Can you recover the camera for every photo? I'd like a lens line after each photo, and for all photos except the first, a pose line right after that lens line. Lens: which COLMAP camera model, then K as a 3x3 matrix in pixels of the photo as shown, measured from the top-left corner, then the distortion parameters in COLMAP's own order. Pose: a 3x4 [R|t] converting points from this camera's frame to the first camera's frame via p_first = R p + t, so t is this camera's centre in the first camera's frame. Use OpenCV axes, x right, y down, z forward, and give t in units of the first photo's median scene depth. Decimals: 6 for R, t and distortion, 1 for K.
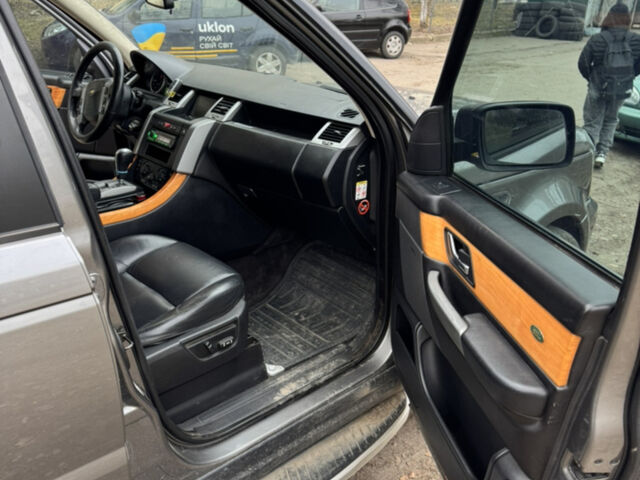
lens RADIAL K [[588.8, 0, 320.0], [0, 588.8, 240.0], [0, 0, 1]] dist [0.150964, -0.281681]
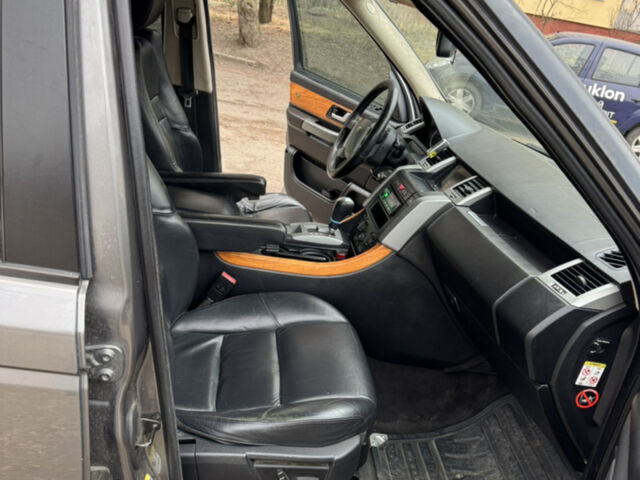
lens RADIAL K [[588.8, 0, 320.0], [0, 588.8, 240.0], [0, 0, 1]] dist [0.150964, -0.281681]
pose [[0.790935, 0.352703, -0.500022, 0.098922], [-0.383885, 0.922361, 0.043381, -0.118351], [0.476502, 0.157640, 0.864925, 0.237580]]
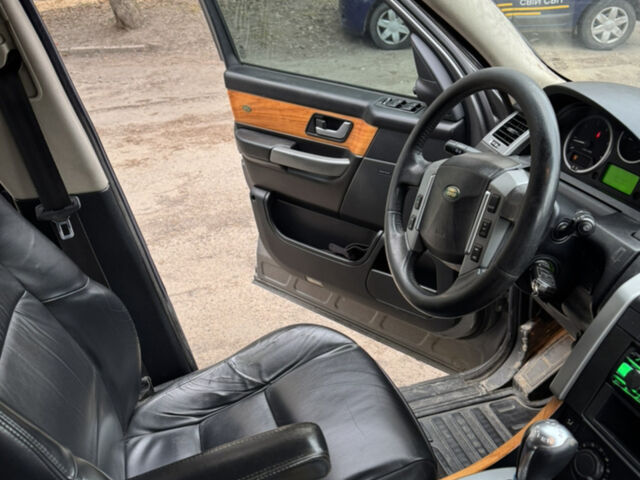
lens RADIAL K [[597.5, 0, 329.3], [0, 597.5, 232.7], [0, 0, 1]] dist [0.034496, 0.001968]
pose [[0.909797, 0.131813, -0.393566, -0.323963], [-0.104836, 0.990465, 0.089379, -0.278118], [0.401595, -0.040057, 0.914941, 0.651627]]
